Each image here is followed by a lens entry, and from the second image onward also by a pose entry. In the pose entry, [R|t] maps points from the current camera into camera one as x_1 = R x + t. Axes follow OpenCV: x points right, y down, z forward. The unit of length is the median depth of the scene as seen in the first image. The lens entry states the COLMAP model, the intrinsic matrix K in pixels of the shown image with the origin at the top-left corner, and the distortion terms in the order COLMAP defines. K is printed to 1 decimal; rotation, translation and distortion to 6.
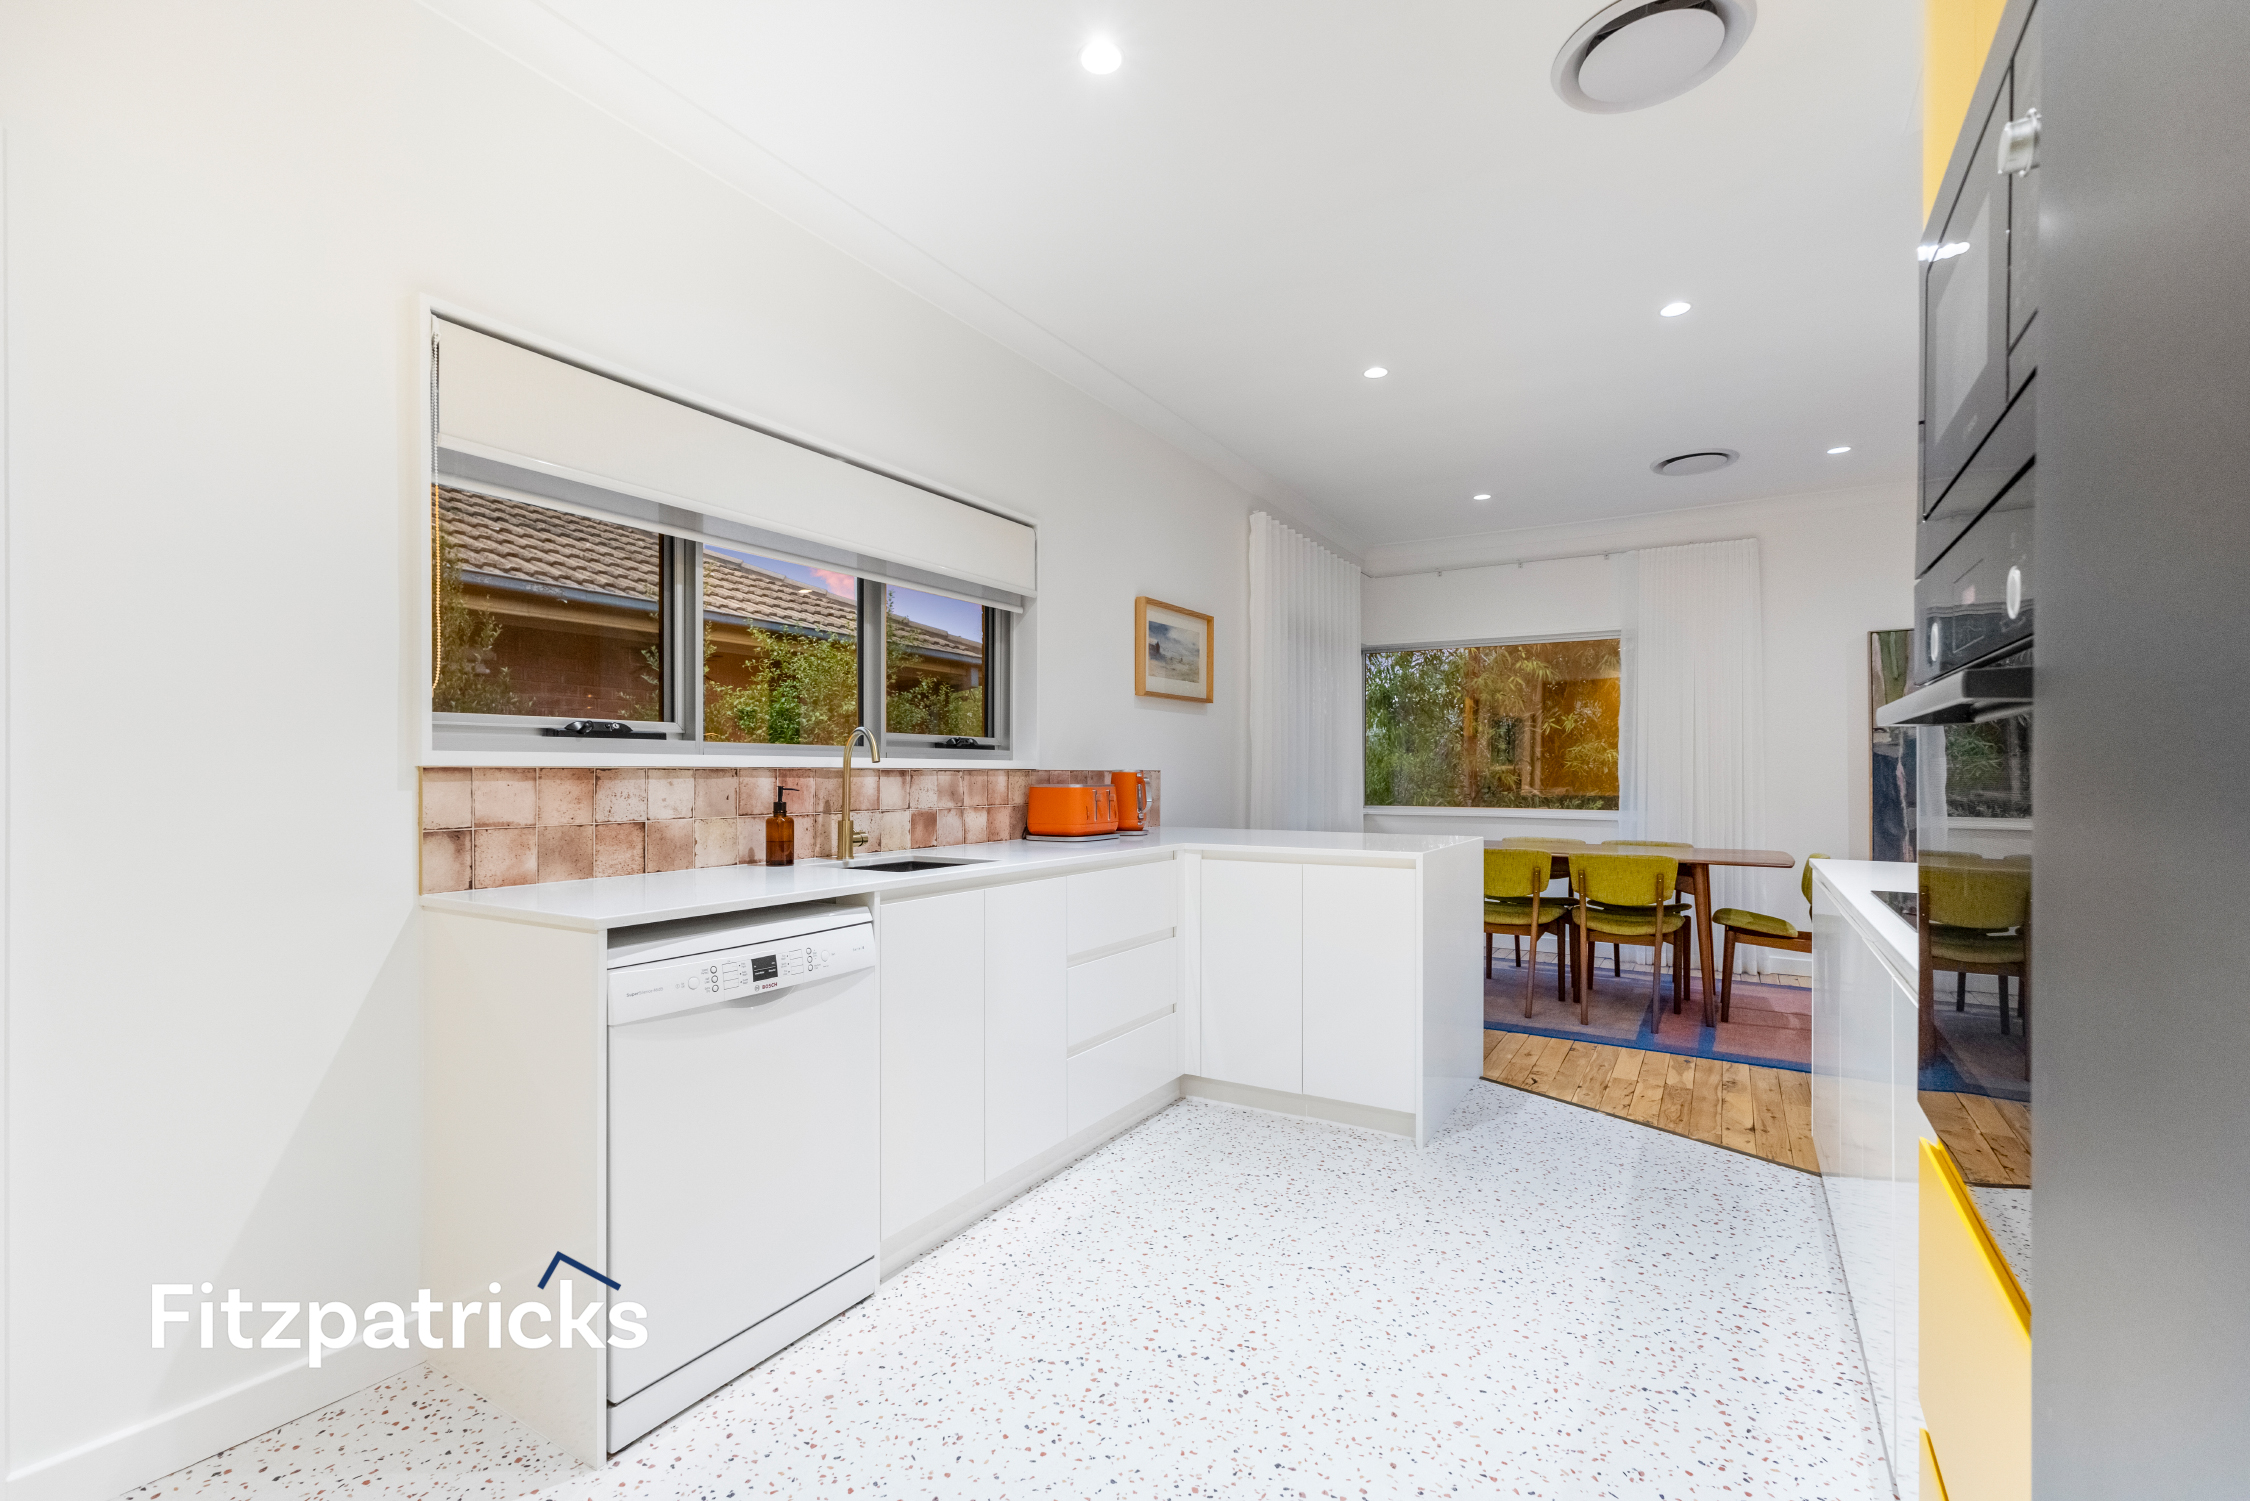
lens RADIAL K [[983.0, 0, 1123.1], [0, 983.0, 779.1], [0, 0, 1]] dist [0.001075, 0.000023]
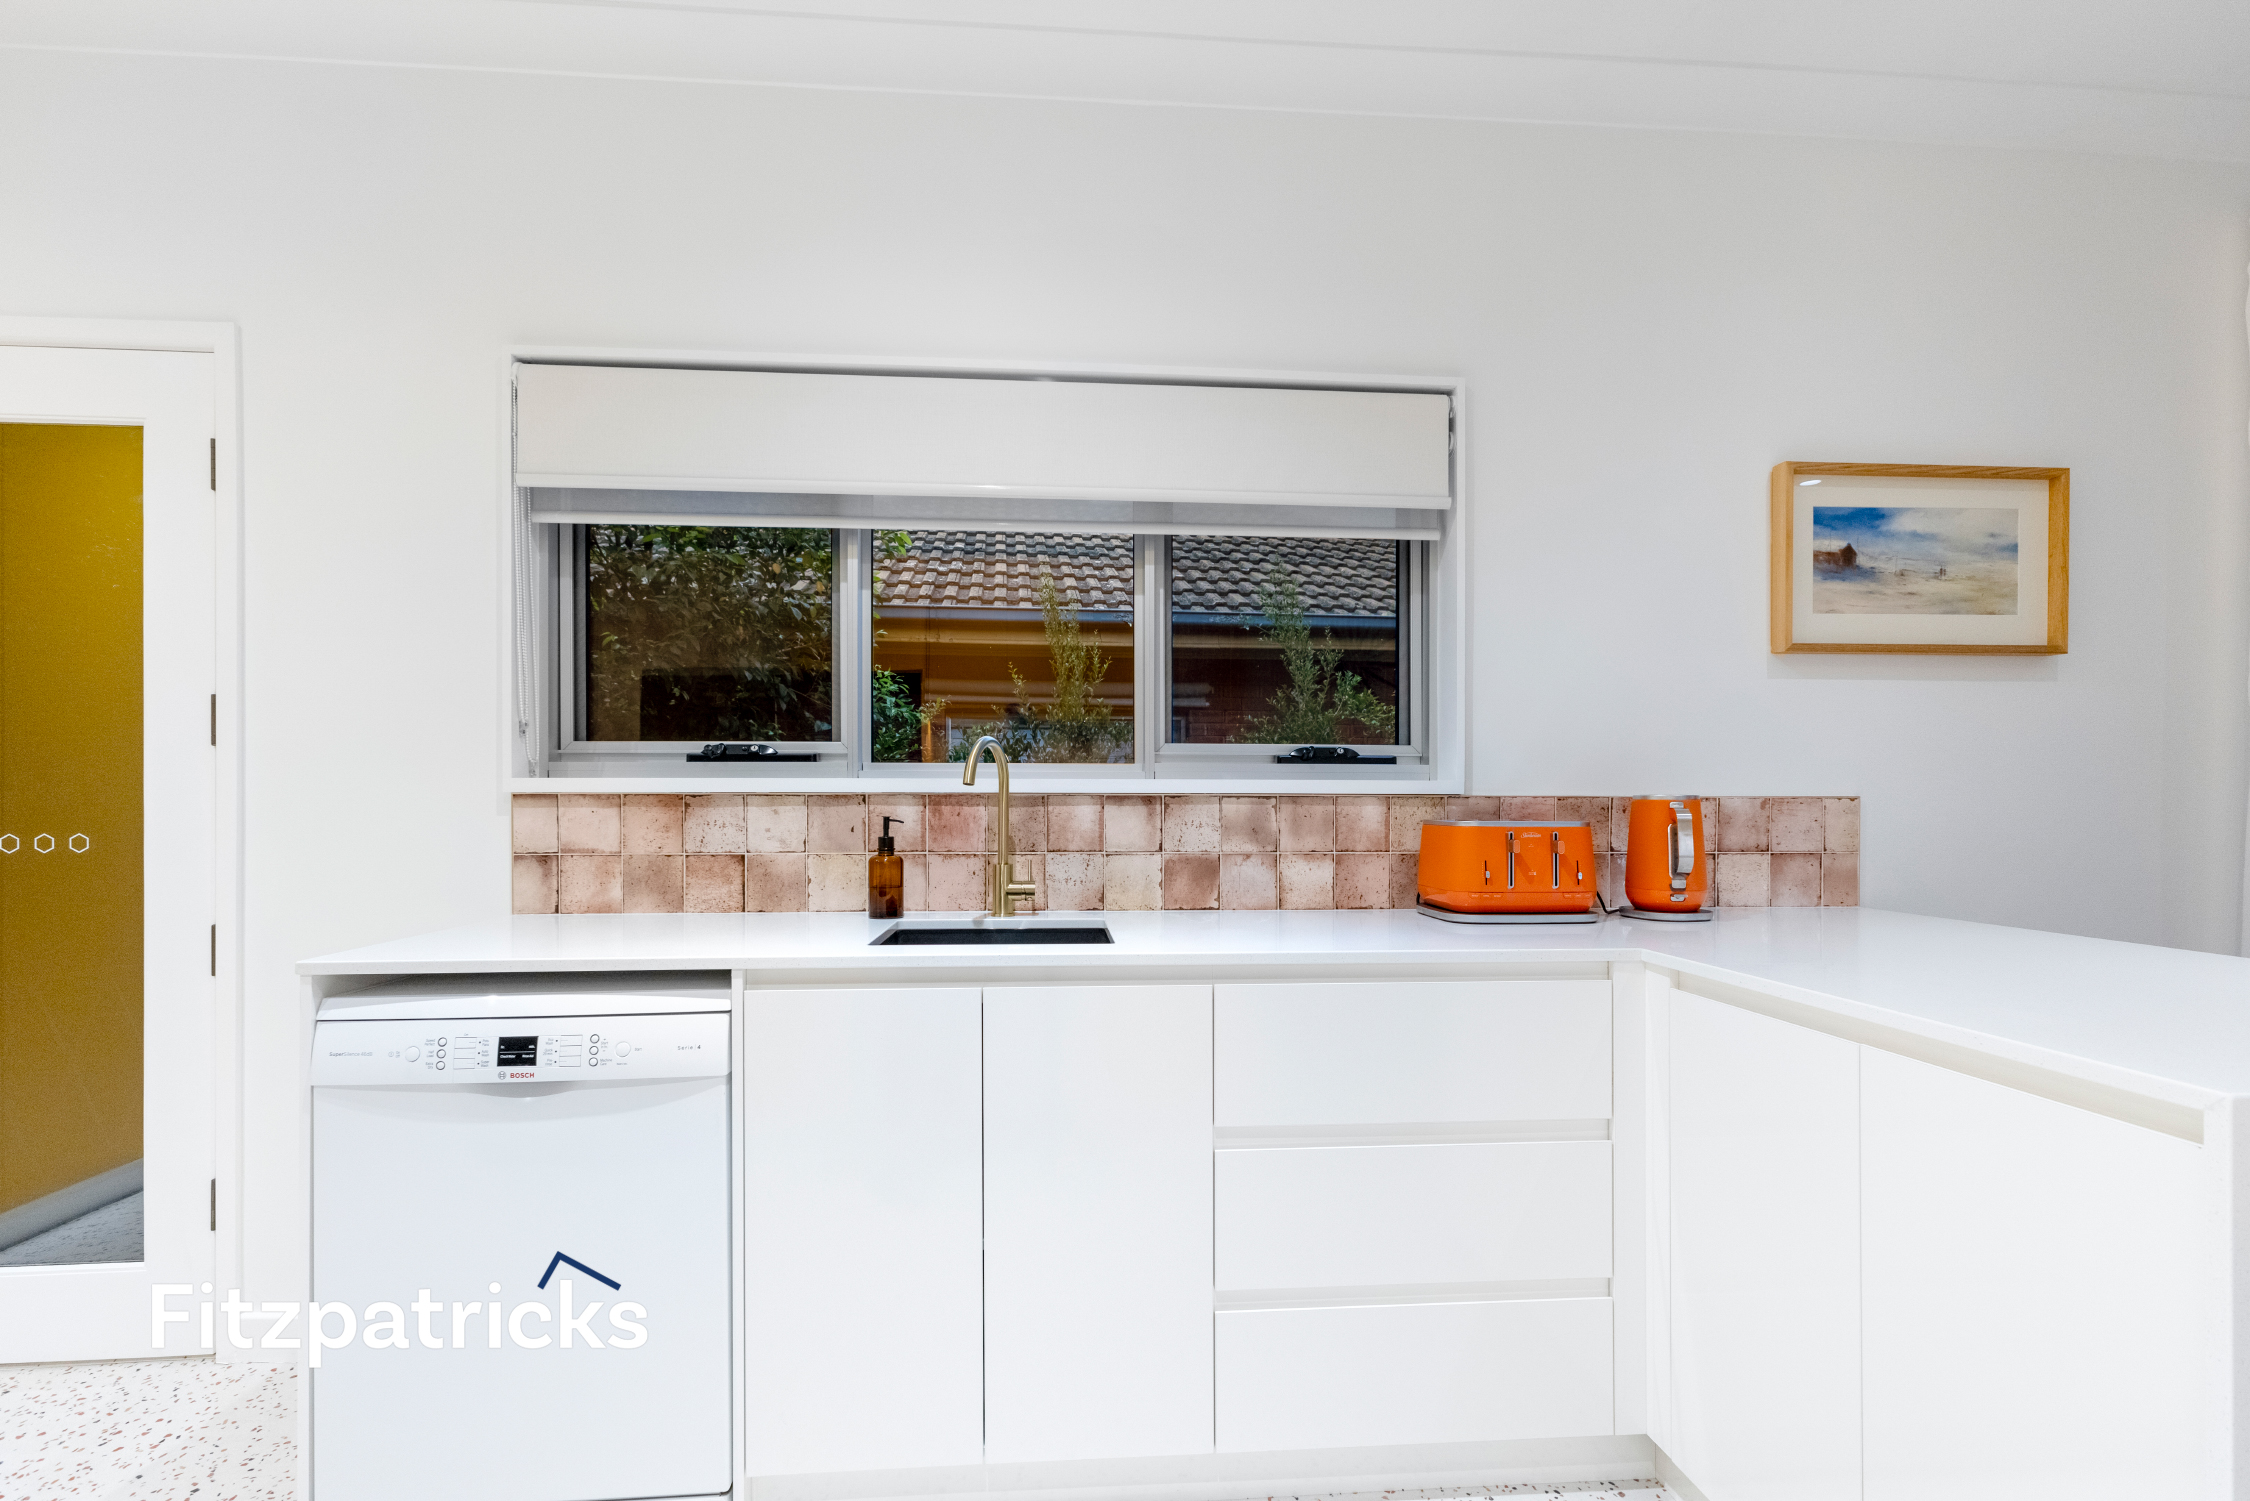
lens RADIAL K [[1001.6, 0, 1123.9], [0, 1001.6, 801.8], [0, 0, 1]] dist [0.001905, 0.000248]
pose [[0.587885, 0.003045, -0.808939, 0.349781], [-0.006781, 0.999976, -0.001164, -0.004281], [0.808916, 0.006170, 0.587891, 0.580337]]
